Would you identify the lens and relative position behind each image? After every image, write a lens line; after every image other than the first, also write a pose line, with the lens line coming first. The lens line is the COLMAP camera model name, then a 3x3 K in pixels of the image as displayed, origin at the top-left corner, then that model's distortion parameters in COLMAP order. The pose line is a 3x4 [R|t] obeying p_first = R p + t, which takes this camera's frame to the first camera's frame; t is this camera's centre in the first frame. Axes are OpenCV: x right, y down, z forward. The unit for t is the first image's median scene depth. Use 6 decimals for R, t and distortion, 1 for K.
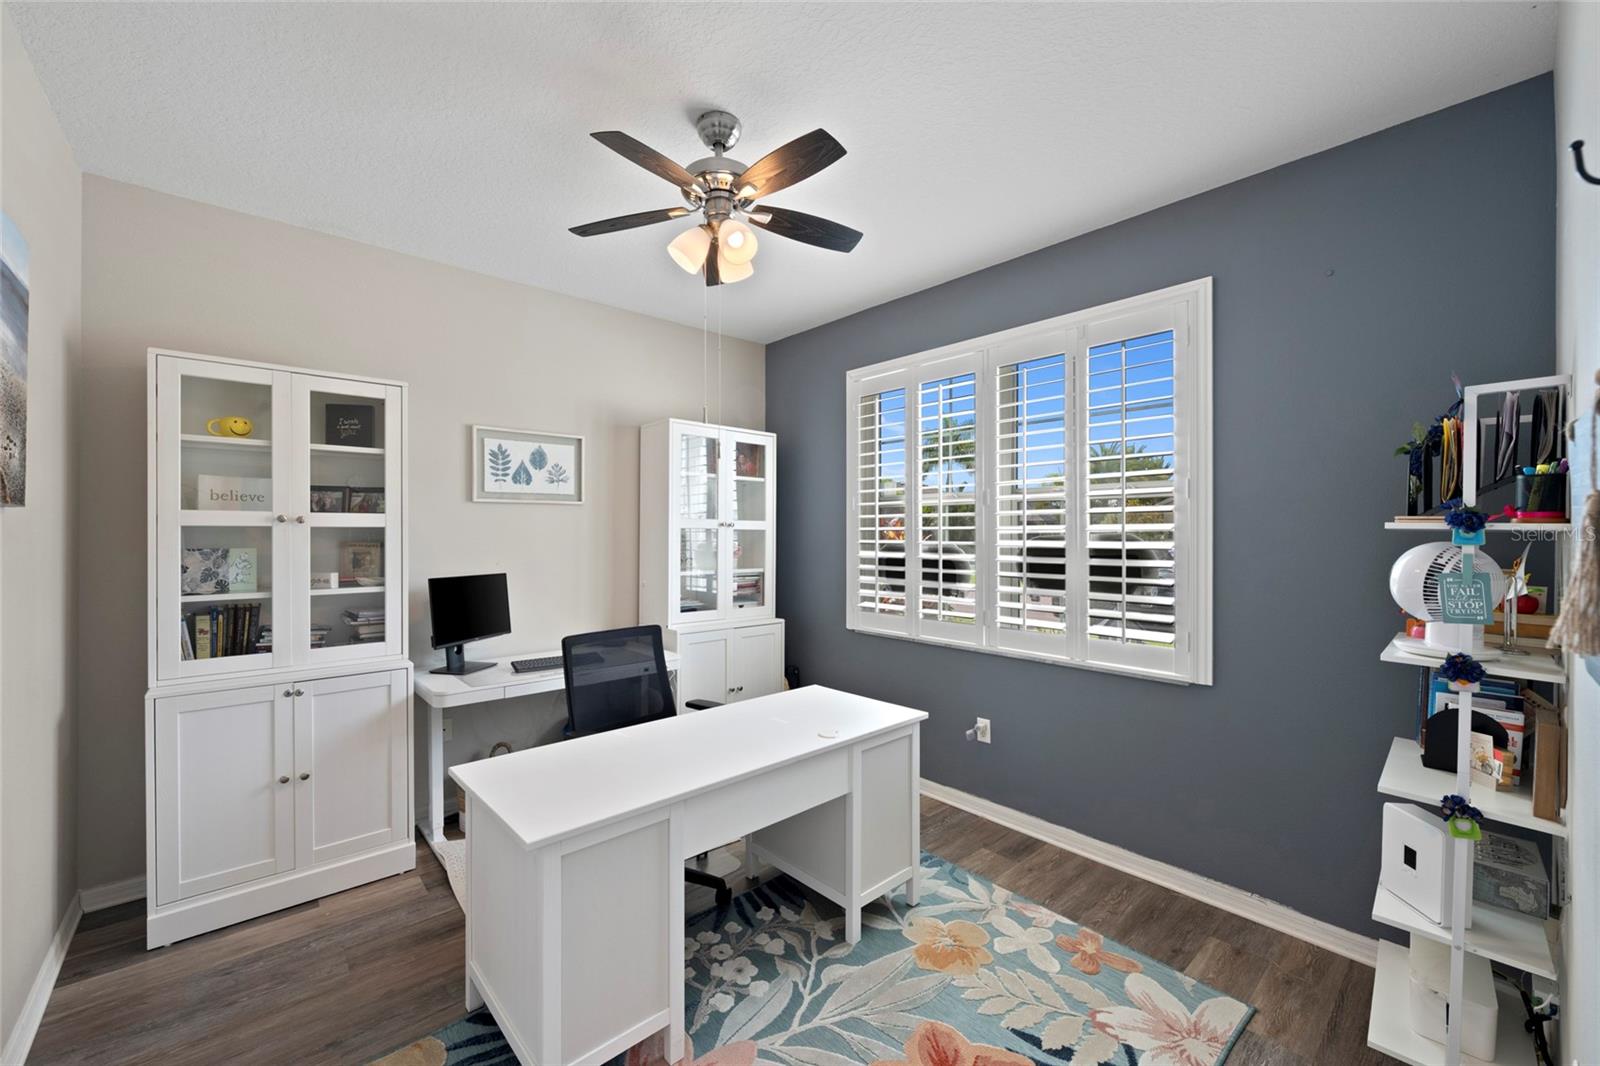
lens RADIAL K [[635.9, 0, 794.9], [0, 635.9, 537.3], [0, 0, 1]] dist [0.000316, -0.000850]
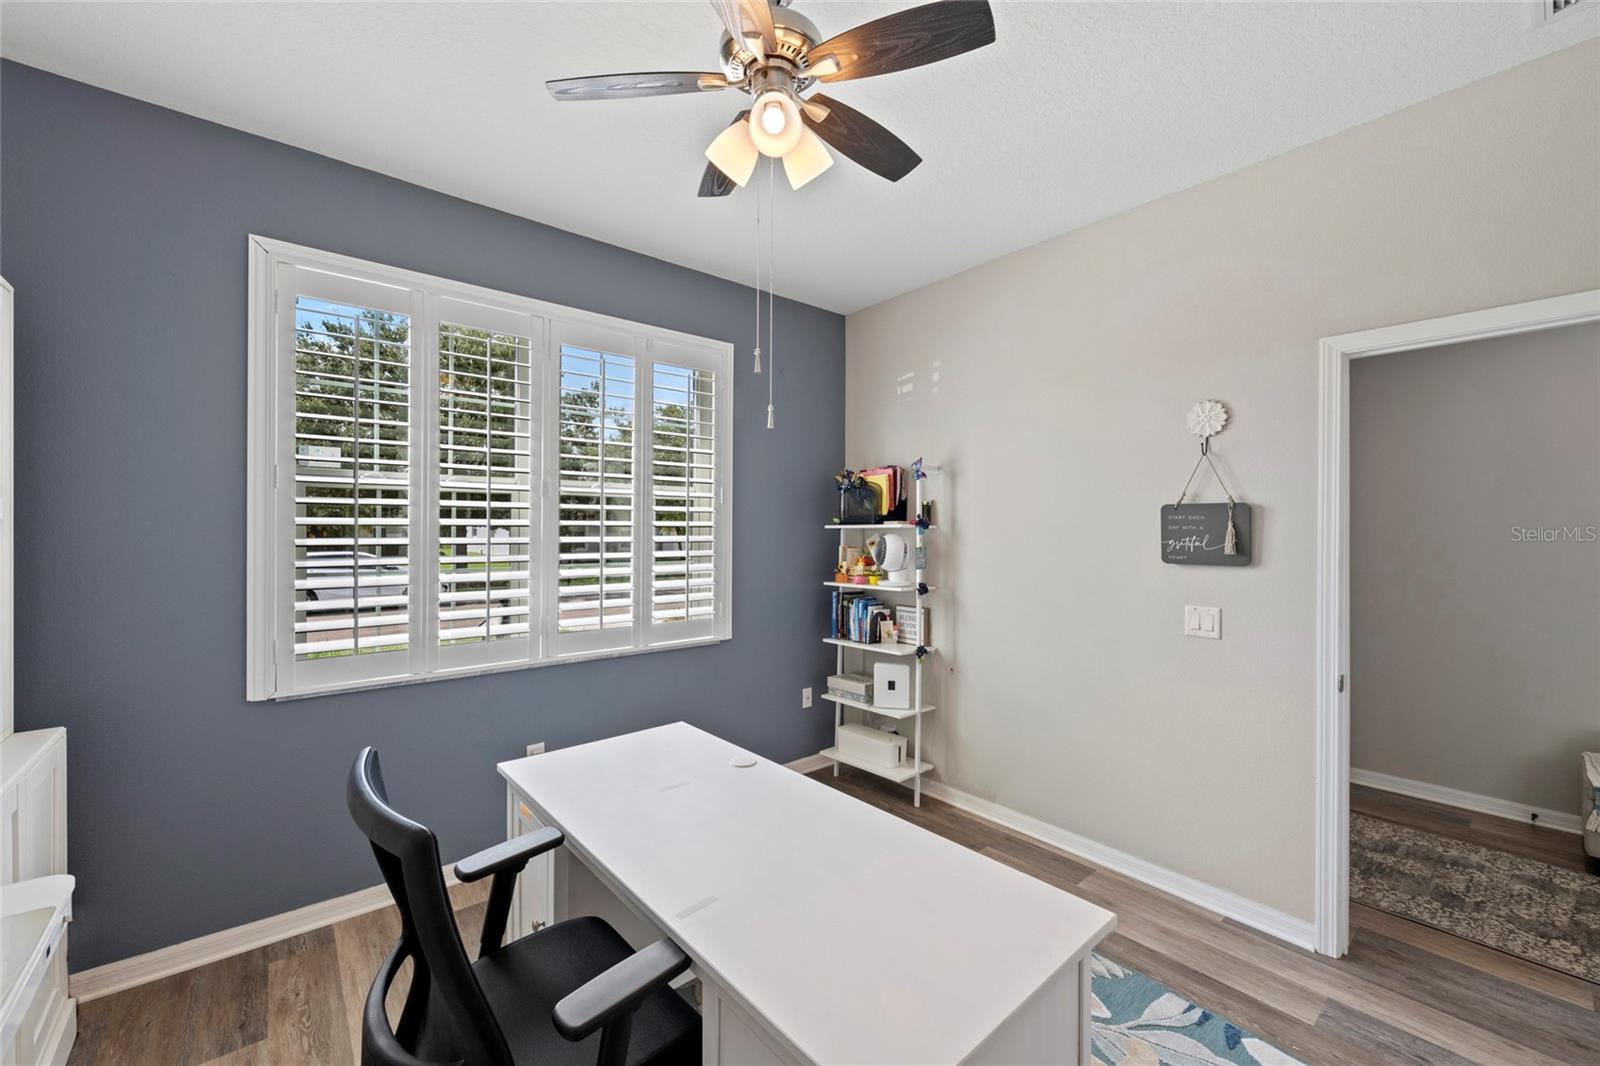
lens RADIAL K [[635.9, 0, 795.1], [0, 635.9, 531.3], [0, 0, 1]] dist [0.000316, -0.000850]
pose [[0.029649, -0.002680, 0.999557, -0.561985], [0.004584, 0.999986, 0.002545, -0.003135], [-0.999550, 0.004507, 0.029661, 0.634227]]
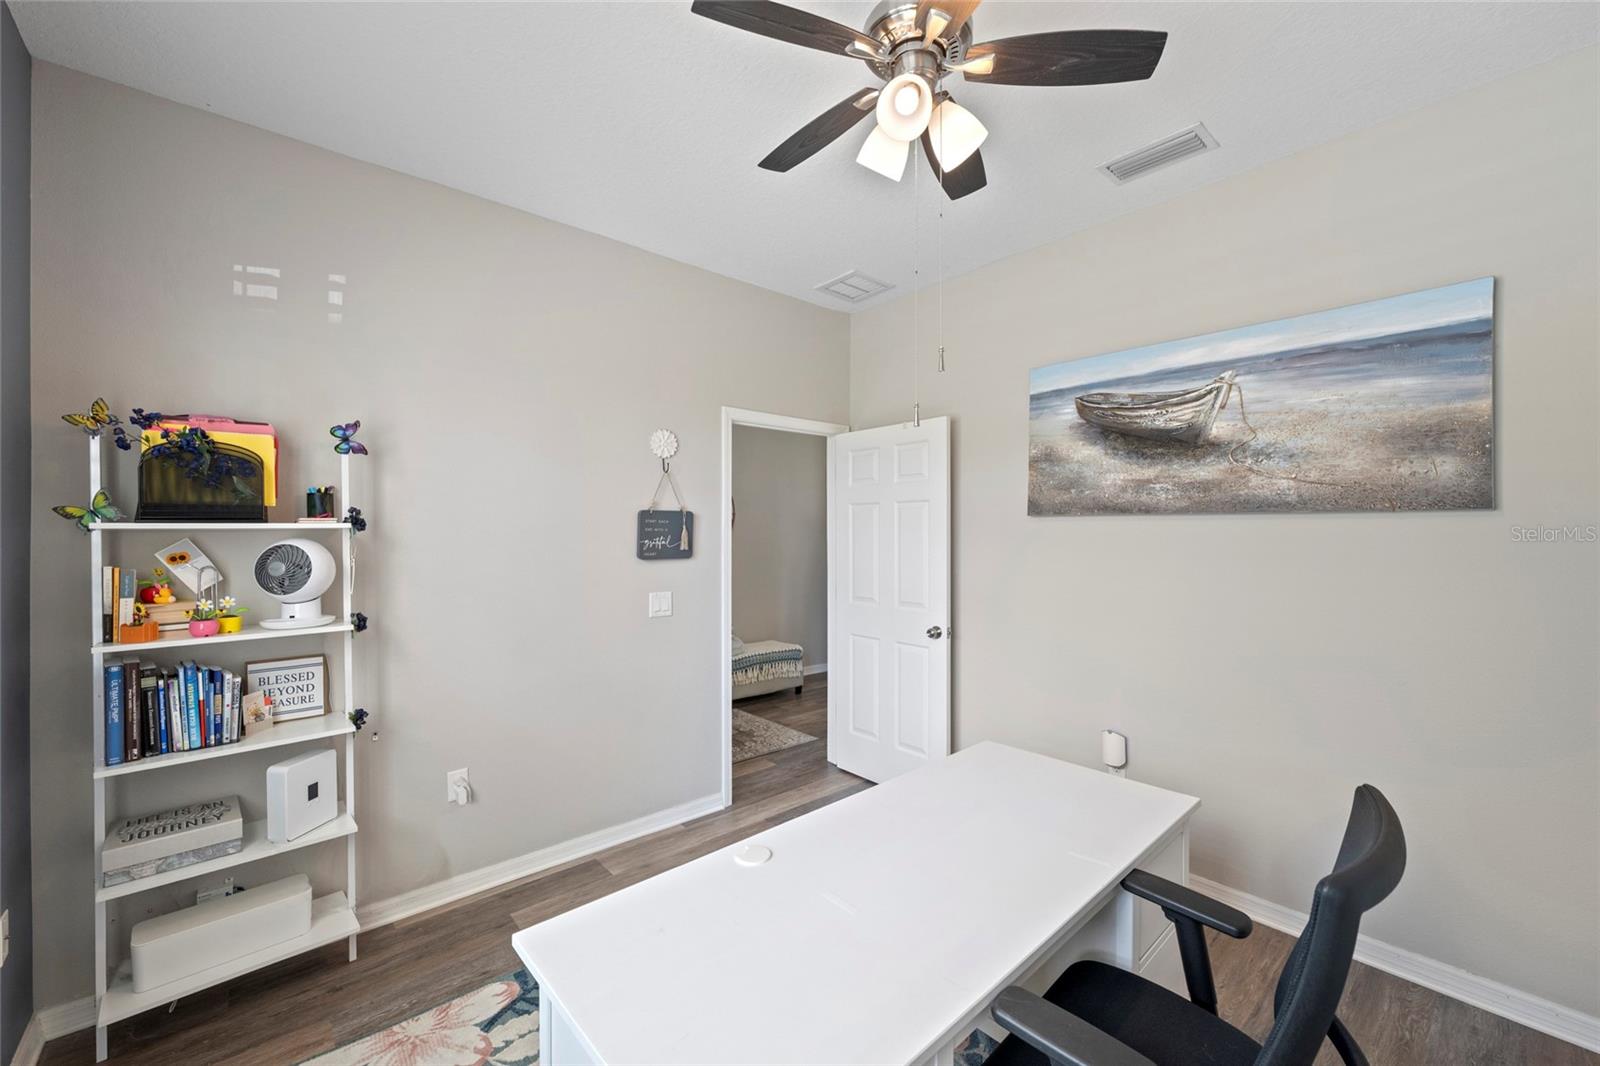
lens RADIAL K [[635.9, 0, 806.5], [0, 635.9, 535.6], [0, 0, 1]] dist [0.000316, -0.000850]
pose [[-0.999999, -0.001024, 0.000371, 0.001841], [-0.001018, 0.999898, 0.014263, -0.008420], [-0.000386, 0.014262, -0.999898, 1.133551]]
